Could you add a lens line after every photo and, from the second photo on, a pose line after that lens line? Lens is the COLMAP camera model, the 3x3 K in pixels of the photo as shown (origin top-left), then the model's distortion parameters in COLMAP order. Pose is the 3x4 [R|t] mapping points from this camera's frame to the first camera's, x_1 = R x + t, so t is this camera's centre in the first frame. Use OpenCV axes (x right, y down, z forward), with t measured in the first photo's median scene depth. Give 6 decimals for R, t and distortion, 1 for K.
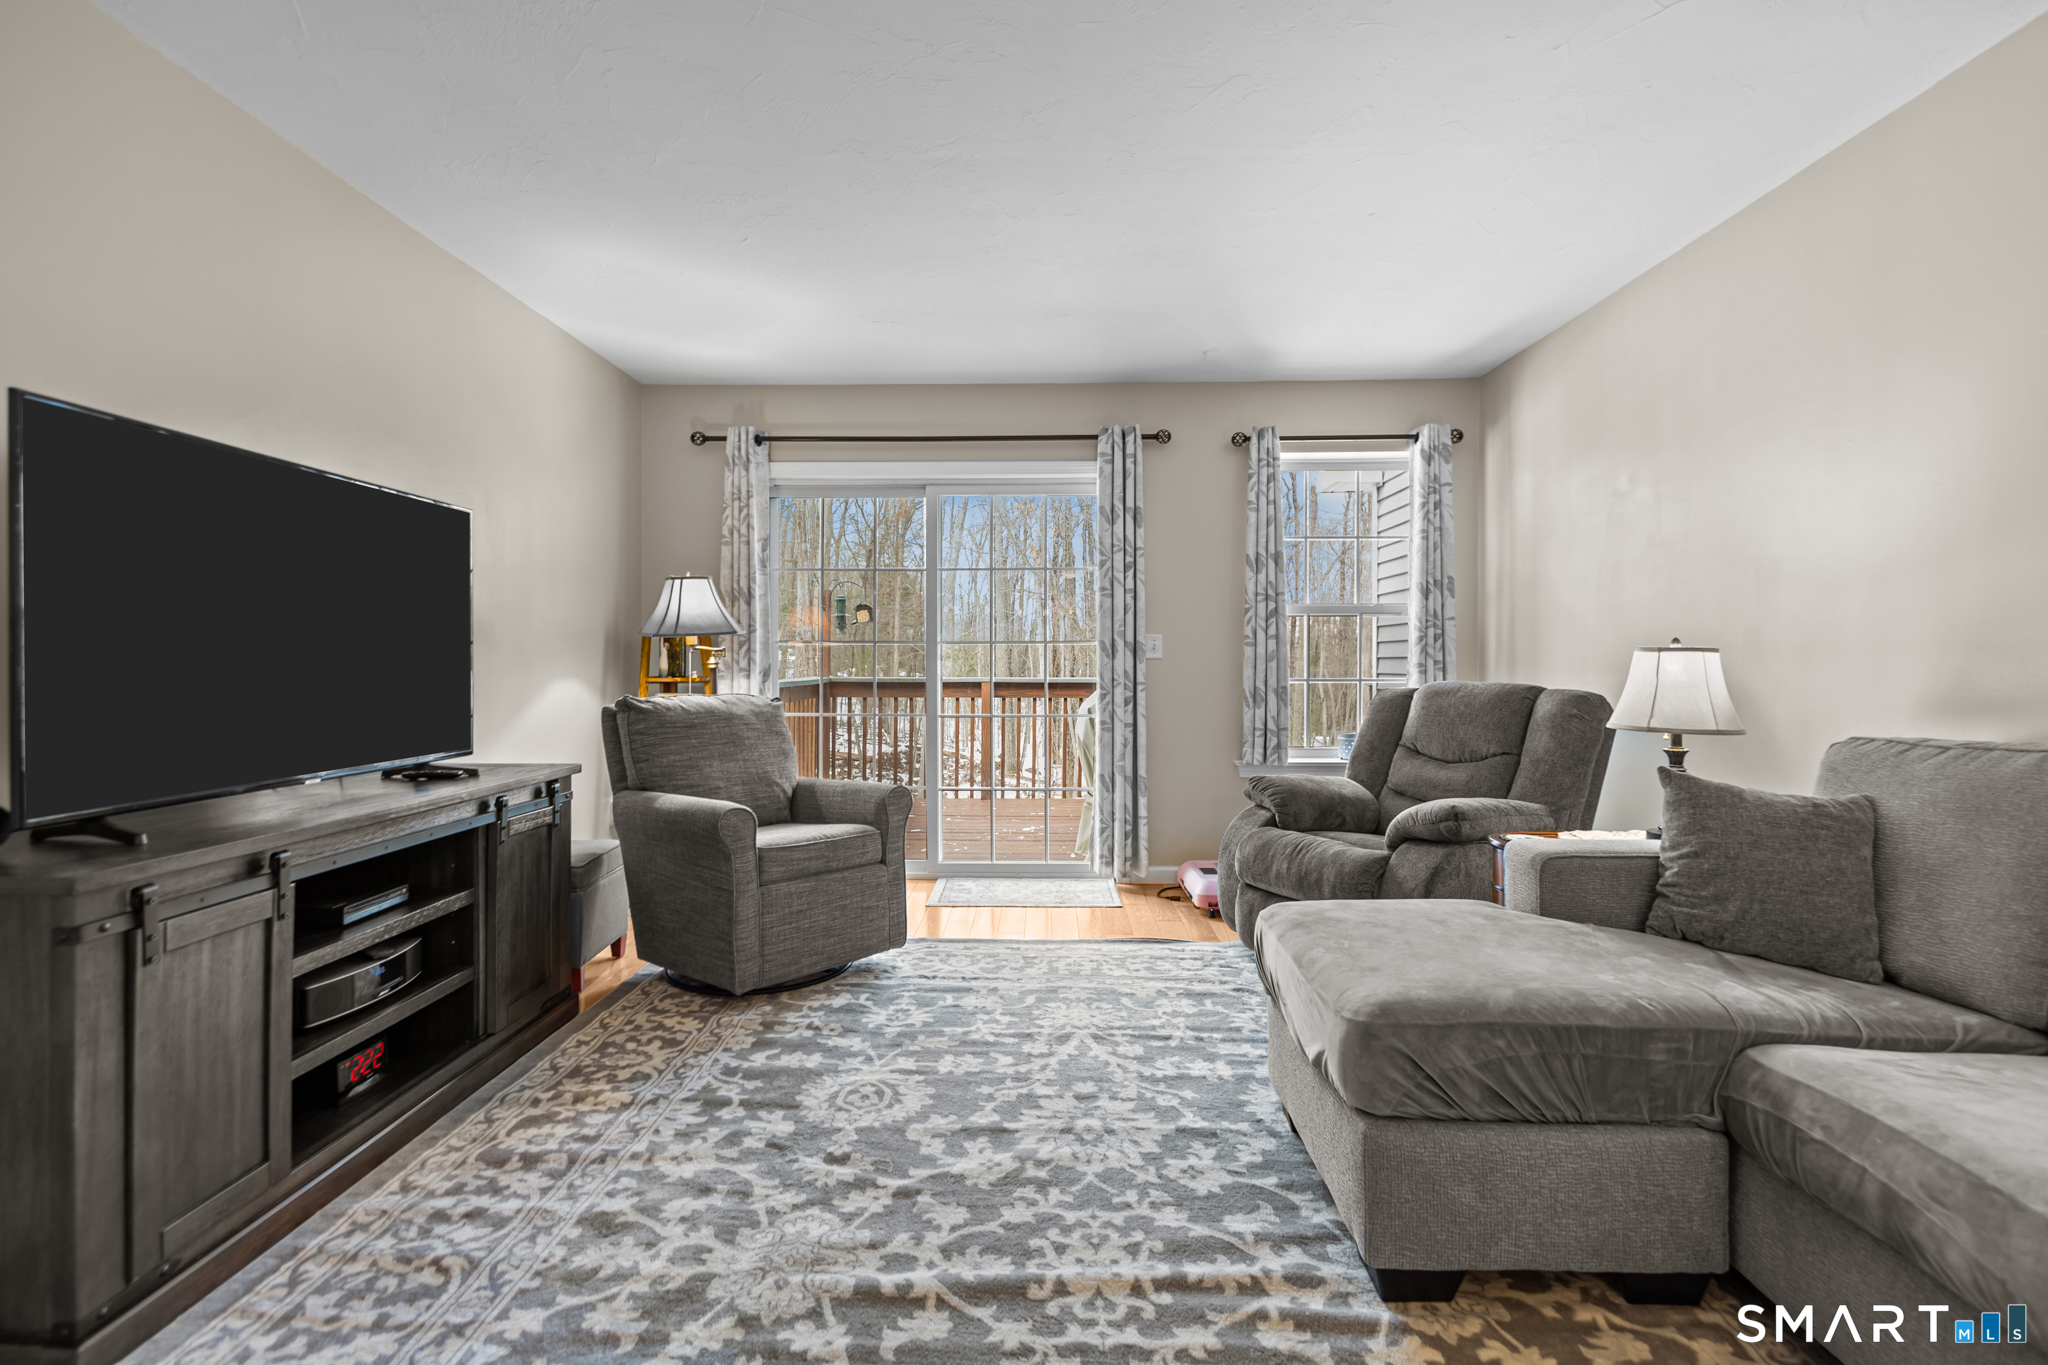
lens RADIAL K [[946.2, 0, 1019.7], [0, 946.2, 670.6], [0, 0, 1]] dist [0.003464, -0.000011]
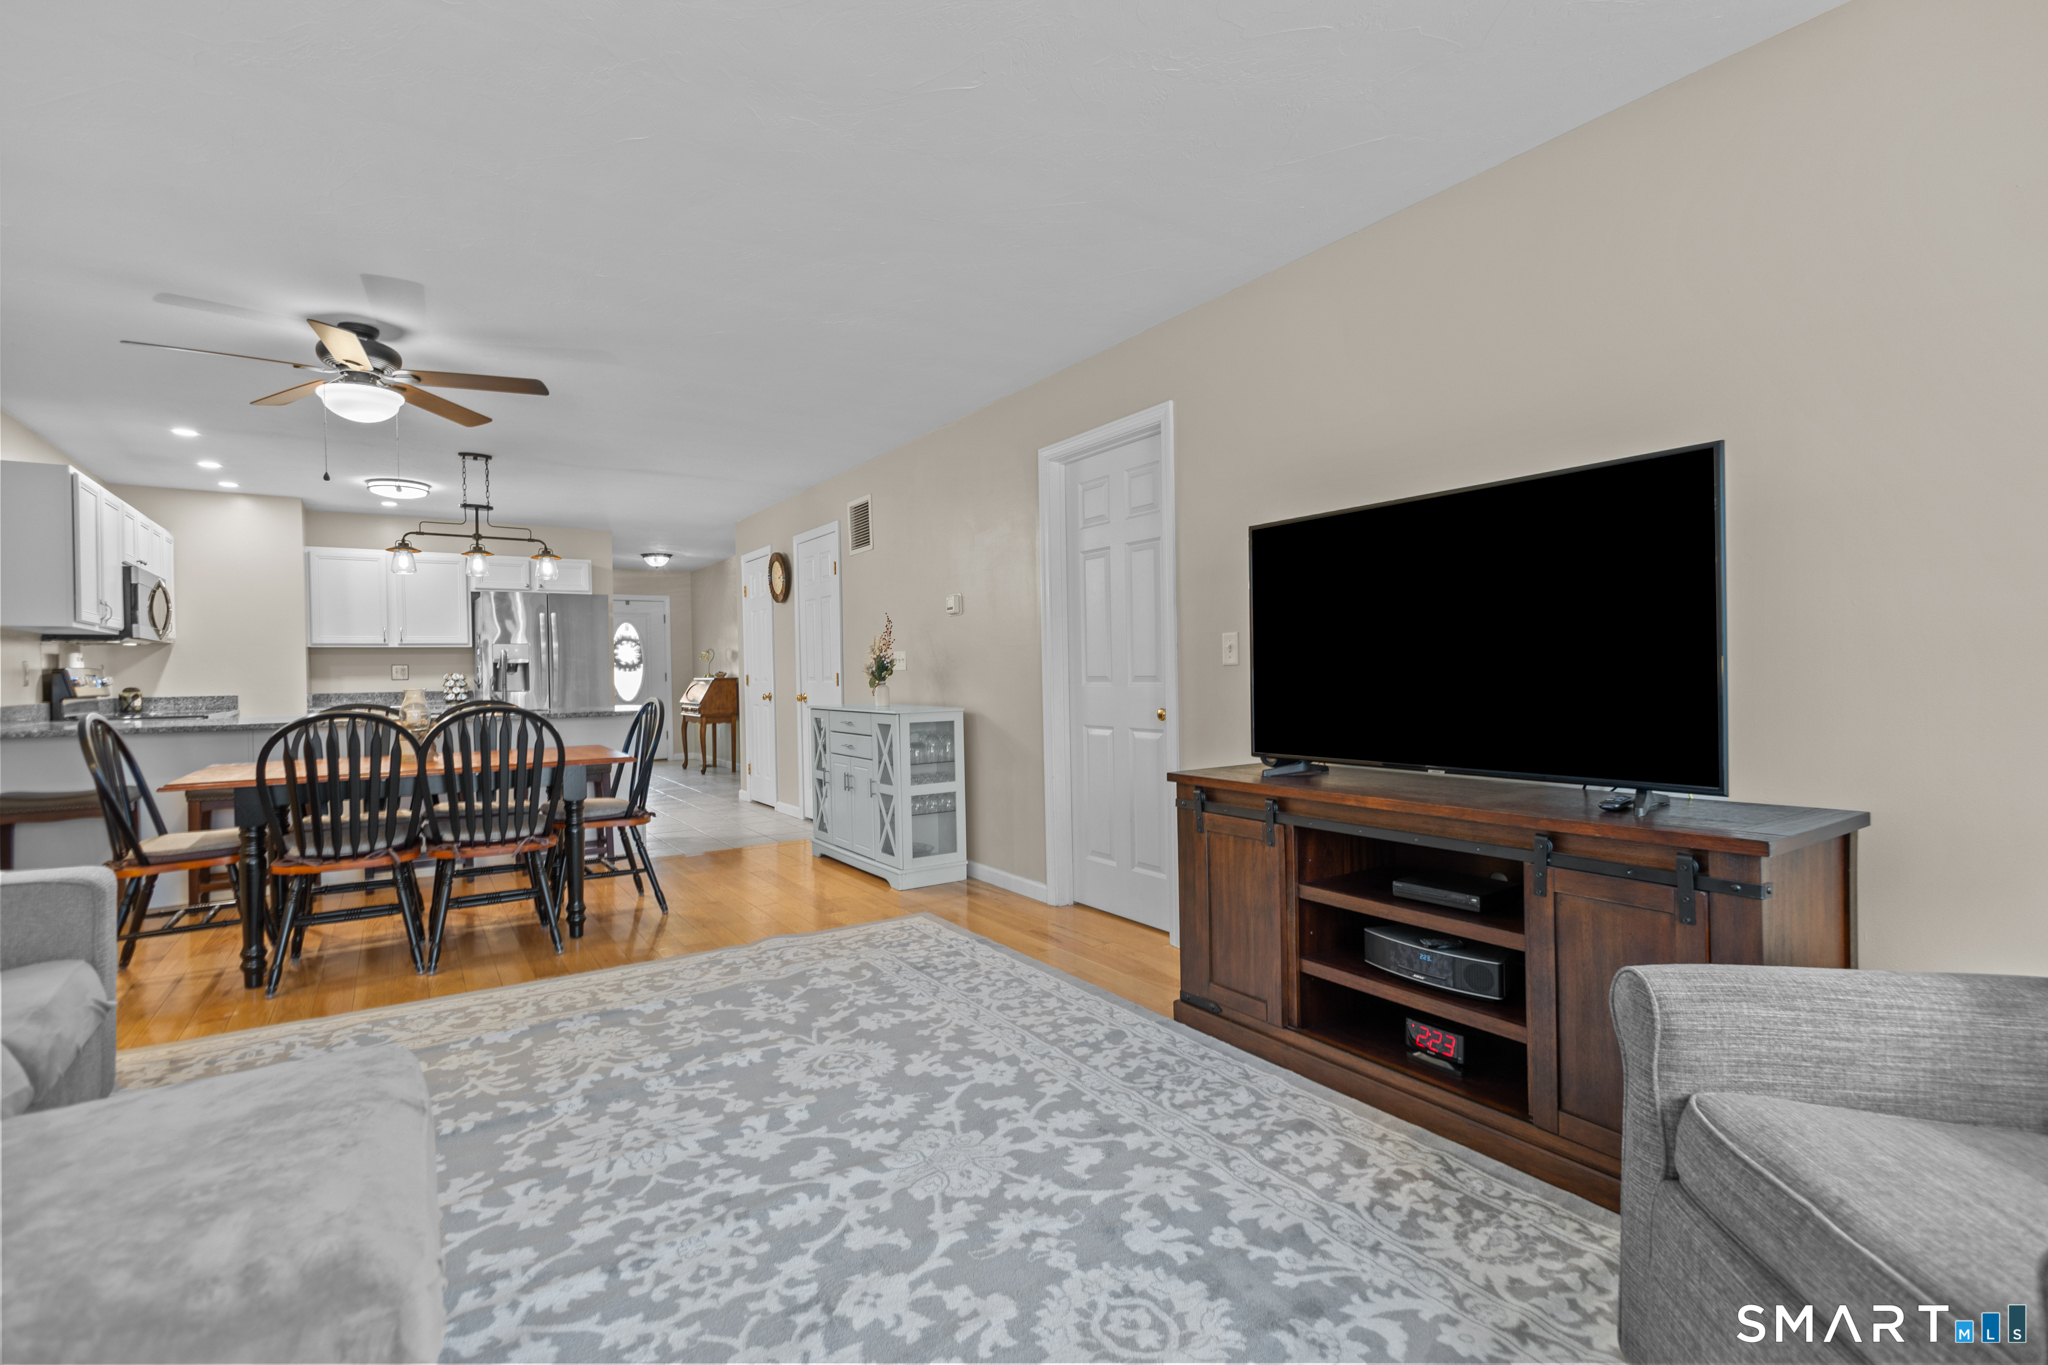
lens RADIAL K [[946.2, 0, 1020.1], [0, 946.2, 675.2], [0, 0, 1]] dist [0.003464, -0.000011]
pose [[-0.817620, 0.018715, -0.575454, 0.331948], [0.011659, 0.999805, 0.015950, -0.019930], [0.575640, 0.006332, -0.817679, 1.812493]]
